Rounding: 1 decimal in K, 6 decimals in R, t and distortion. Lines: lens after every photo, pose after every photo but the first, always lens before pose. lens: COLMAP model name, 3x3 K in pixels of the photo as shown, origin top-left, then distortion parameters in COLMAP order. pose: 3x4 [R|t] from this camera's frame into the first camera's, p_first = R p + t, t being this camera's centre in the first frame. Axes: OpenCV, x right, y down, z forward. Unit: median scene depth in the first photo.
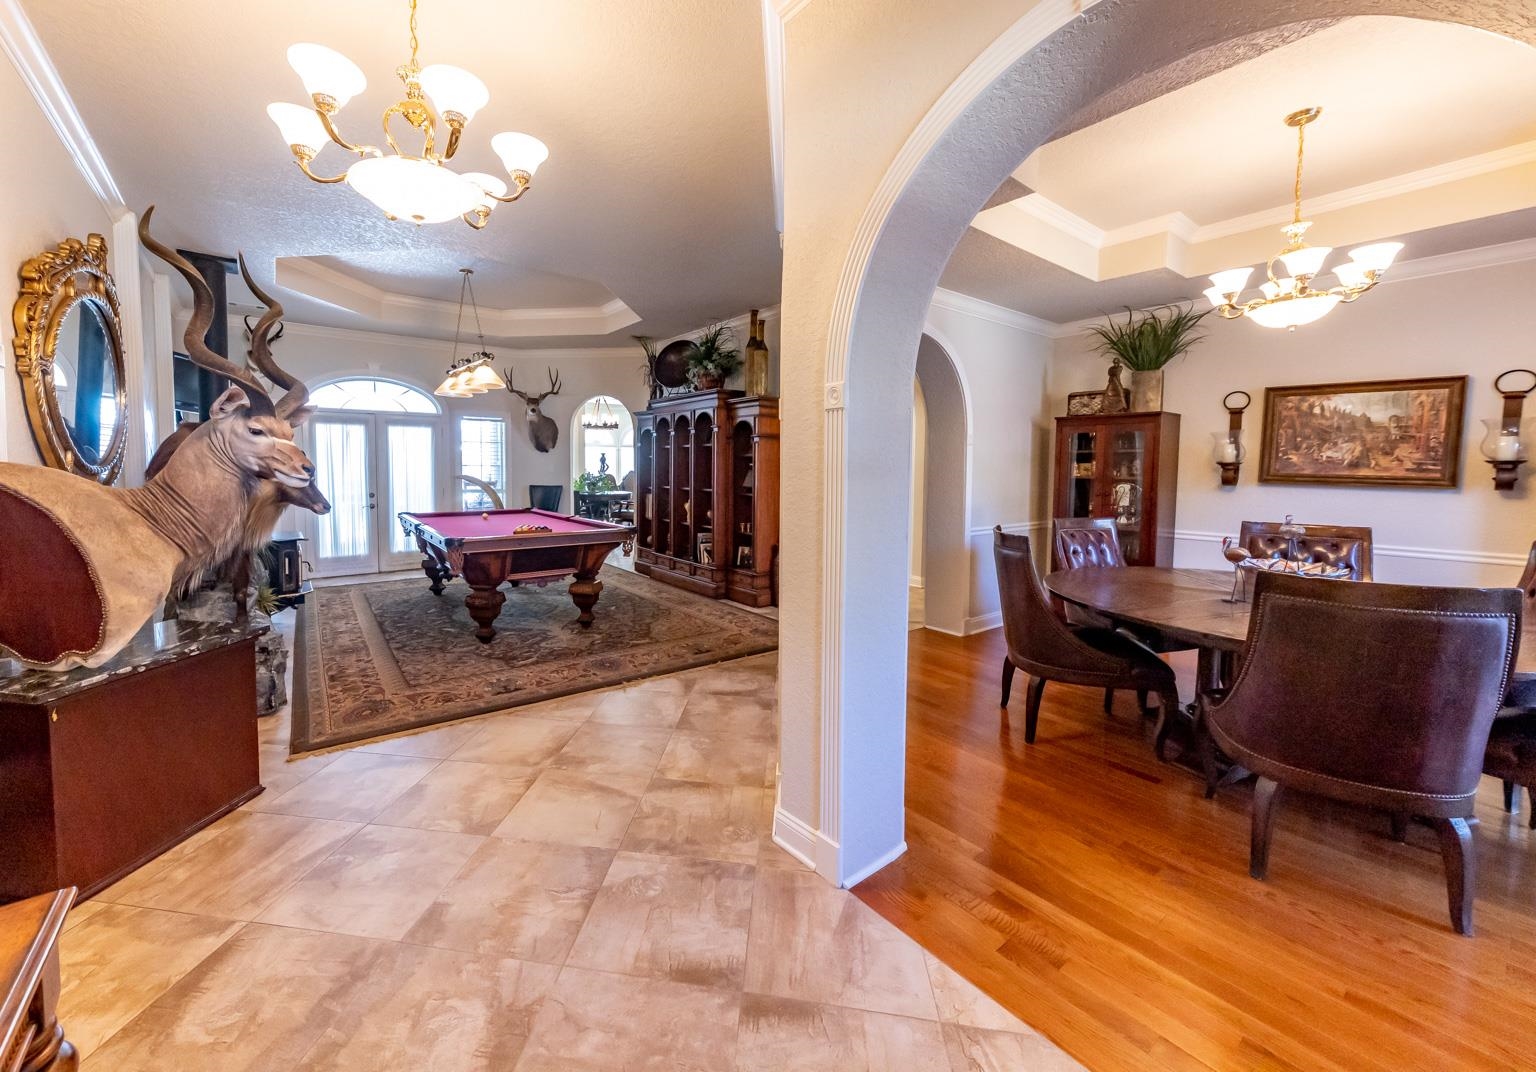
lens RADIAL K [[603.1, 0, 715.9], [0, 603.1, 495.7], [0, 0, 1]] dist [0.020979, -0.000261]
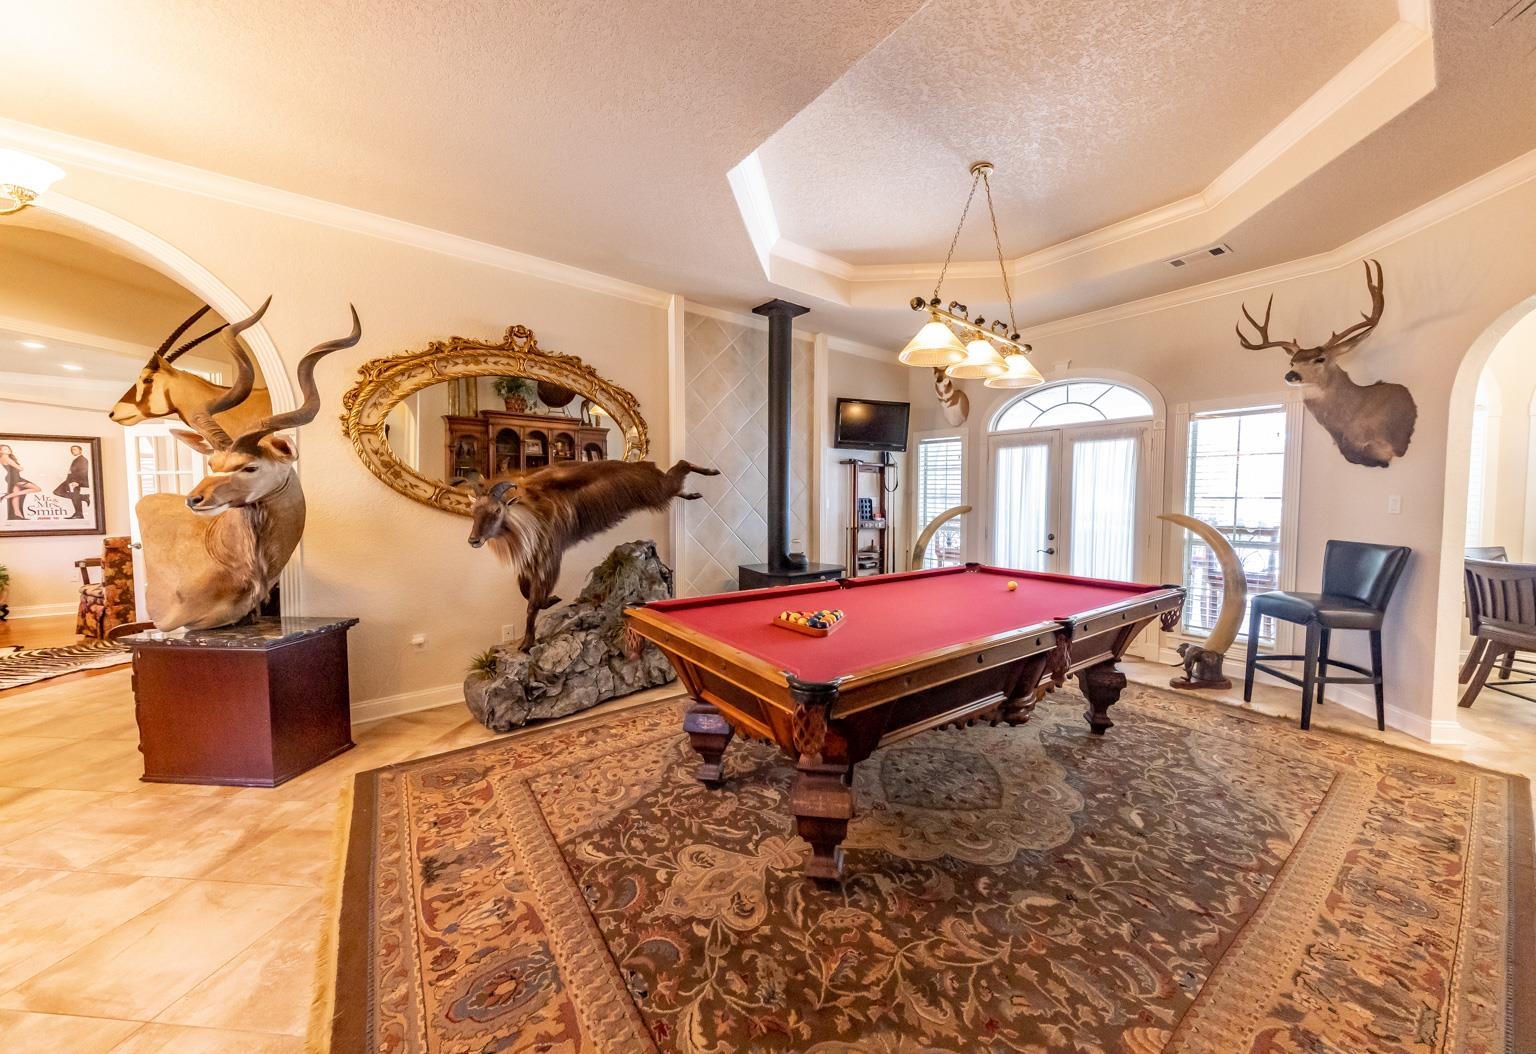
lens RADIAL K [[547.6, 0, 791.7], [0, 547.6, 521.5], [0, 0, 1]] dist [0.023565, -0.009683]
pose [[0.052965, 0.043282, -0.997658, 0.120375], [-0.051613, 0.997844, 0.040550, -0.036459], [0.997262, 0.049344, 0.055084, 0.745084]]
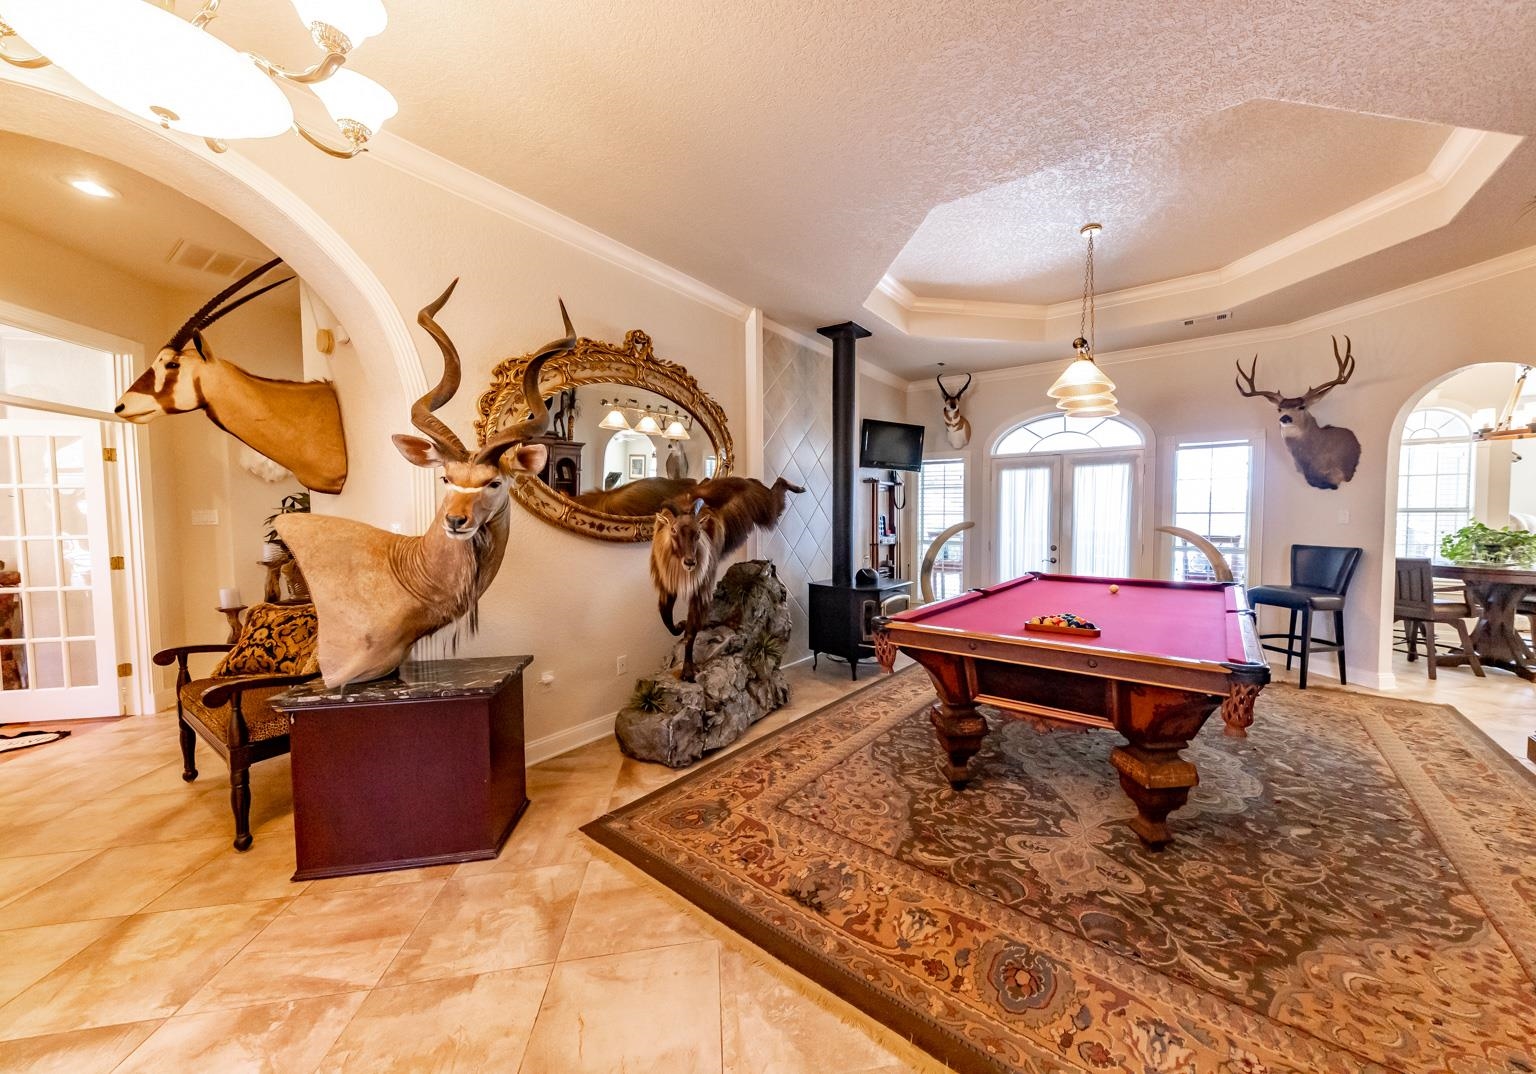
lens RADIAL K [[553.8, 0, 794.9], [0, 553.8, 539.4], [0, 0, 1]] dist [0.018814, -0.006390]
pose [[0.316810, 0.038077, -0.947725, 0.084972], [-0.042218, 0.998770, 0.026015, -0.021512], [0.947549, 0.031769, 0.318027, 0.459338]]
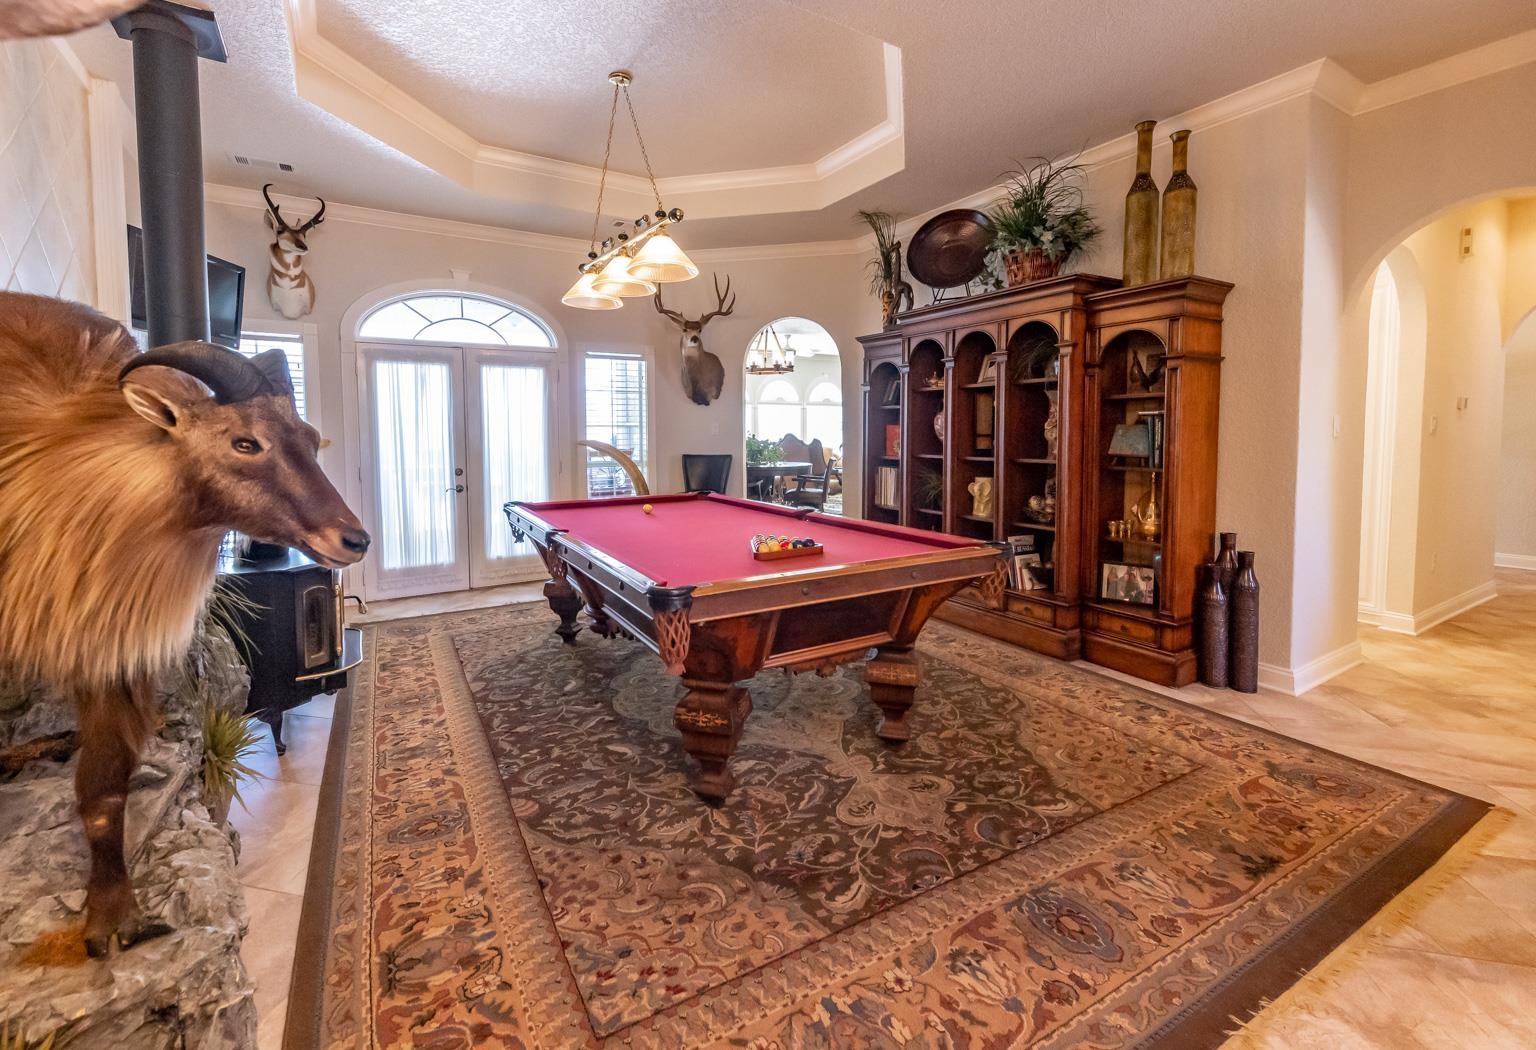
lens RADIAL K [[662.7, 0, 759.4], [0, 662.7, 464.2], [0, 0, 1]] dist [0.008219, -0.000686]
pose [[0.997035, -0.006950, -0.076637, -0.220481], [0.006995, 0.999975, 0.000326, -0.008446], [0.076632, -0.000861, 0.997059, 0.364068]]
